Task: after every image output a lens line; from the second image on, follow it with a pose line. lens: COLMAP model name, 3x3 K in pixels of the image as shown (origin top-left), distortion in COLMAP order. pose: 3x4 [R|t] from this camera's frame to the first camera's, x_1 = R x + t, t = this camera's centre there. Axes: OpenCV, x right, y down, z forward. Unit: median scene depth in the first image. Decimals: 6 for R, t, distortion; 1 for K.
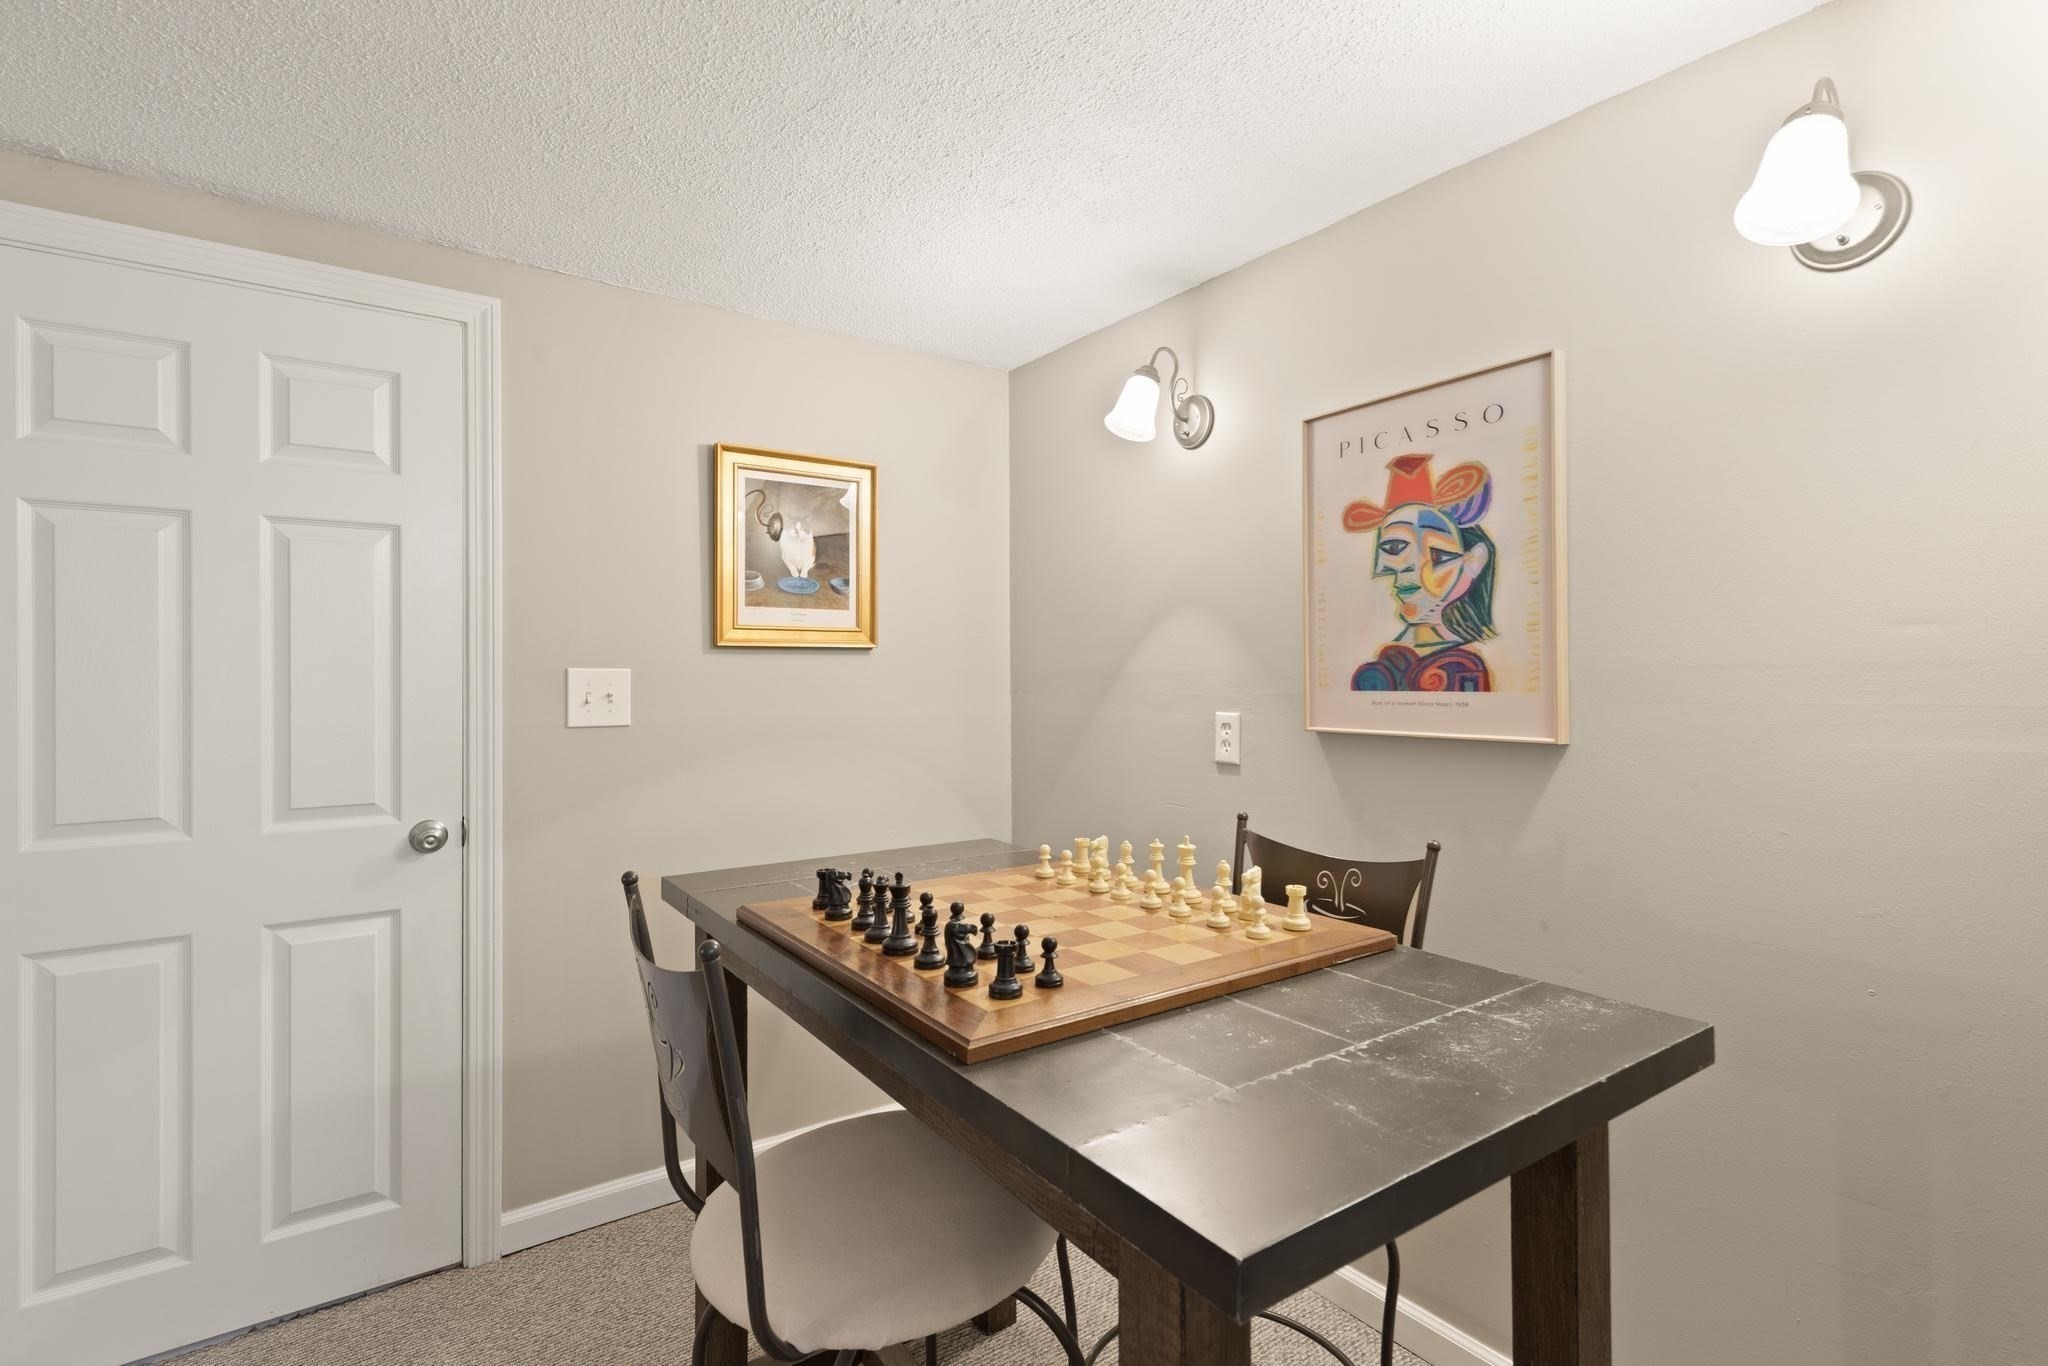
lens RADIAL K [[944.9, 0, 1027.4], [0, 944.9, 680.2], [0, 0, 1]] dist [0.003692, 0.000344]
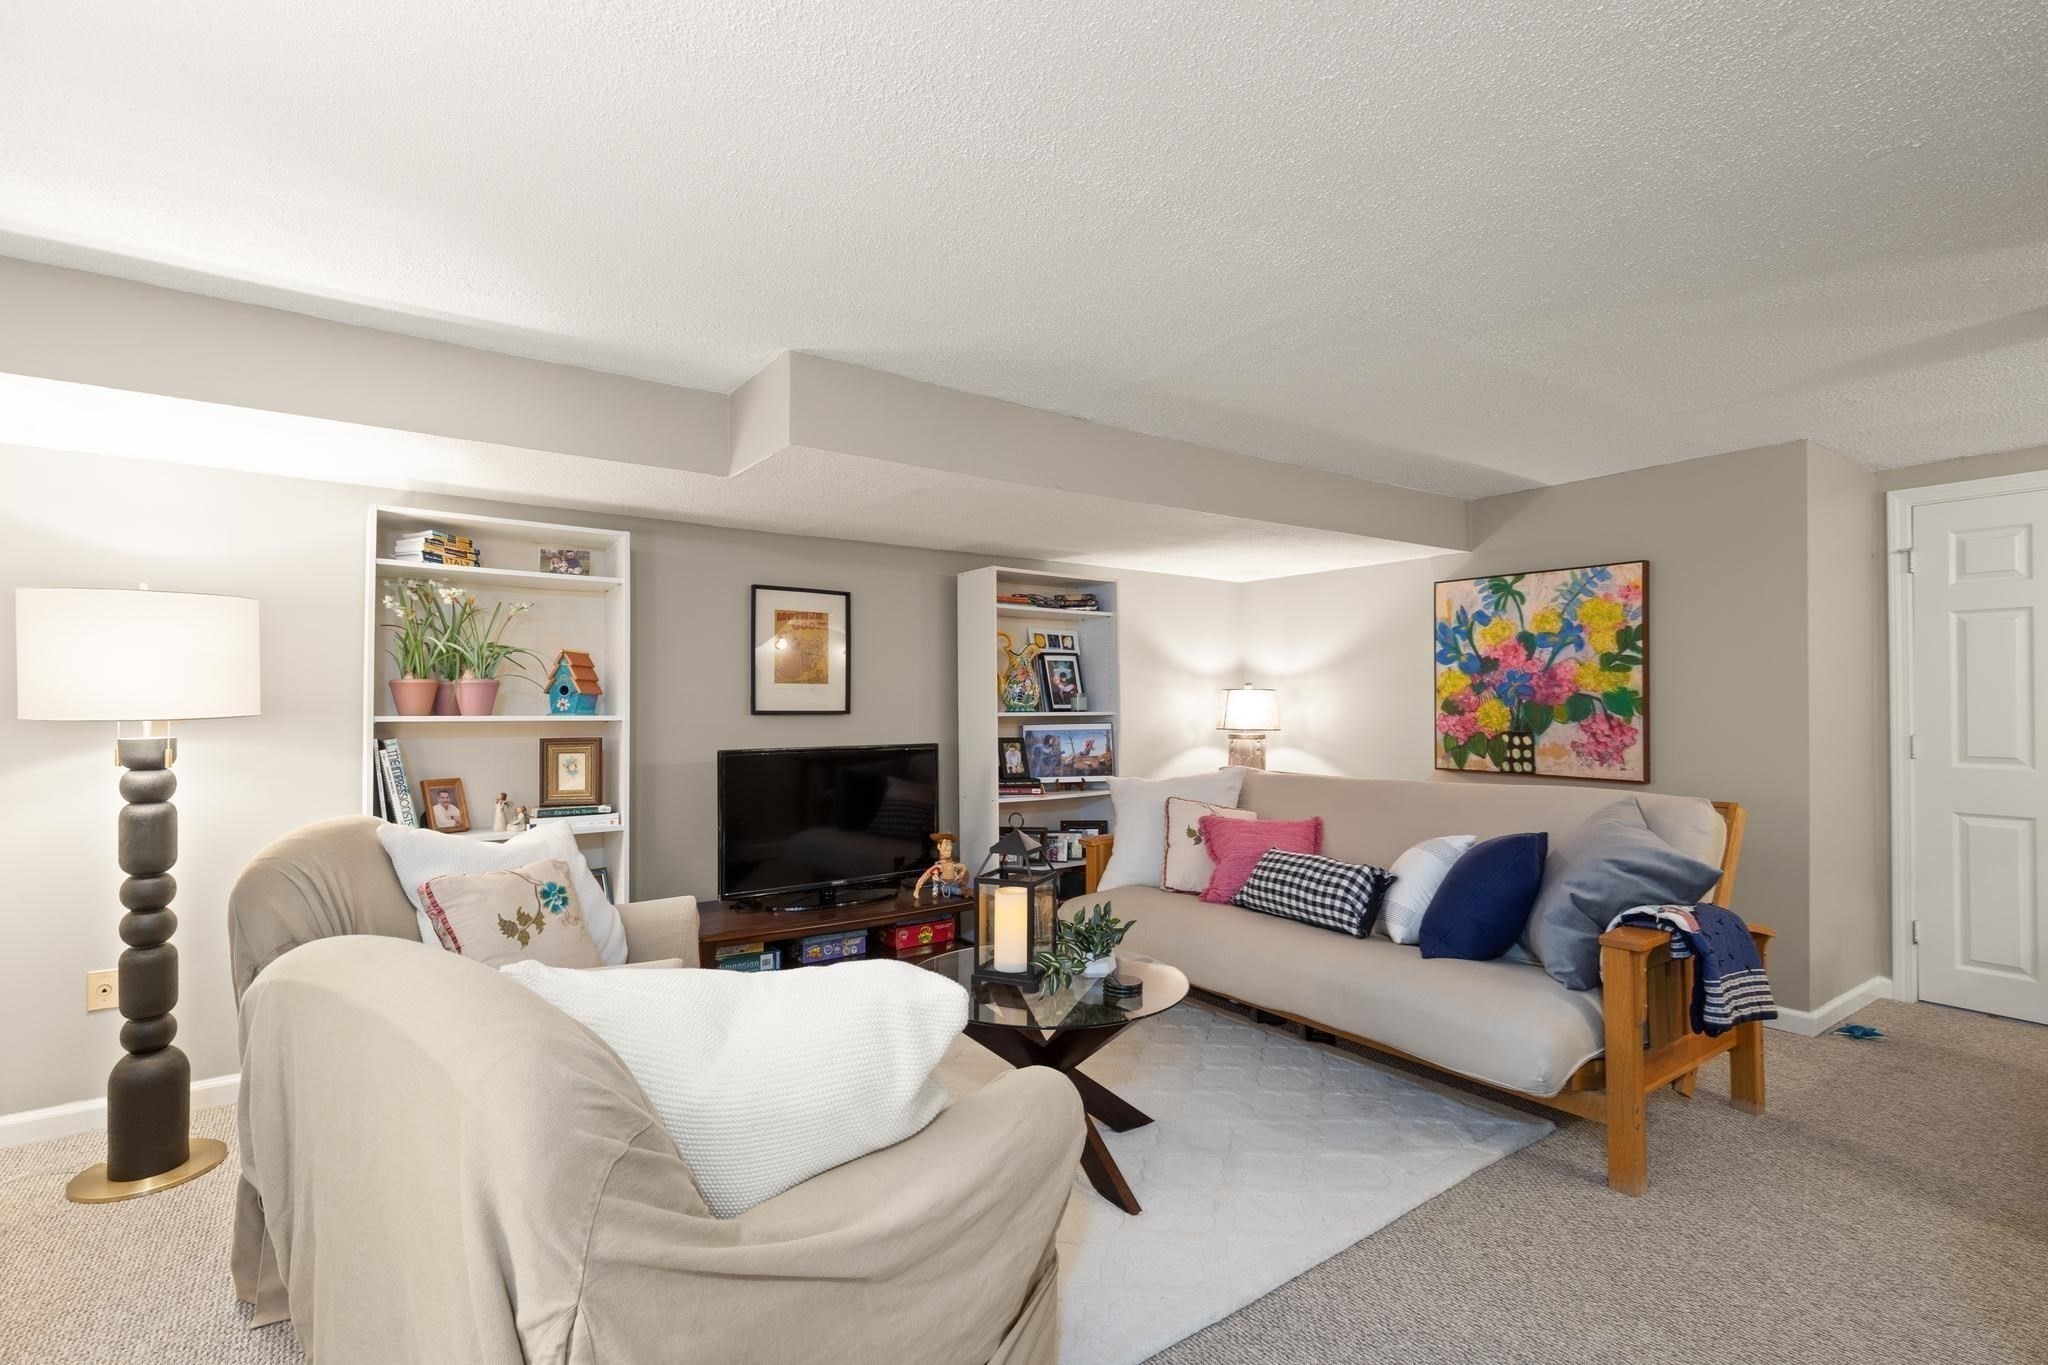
lens RADIAL K [[944.9, 0, 1027.2], [0, 944.9, 679.0], [0, 0, 1]] dist [0.003692, 0.000344]
pose [[0.013557, -0.006267, -0.999888, 1.114928], [0.002463, 0.999978, -0.006235, -0.019036], [0.999905, -0.002378, 0.013572, -1.175635]]
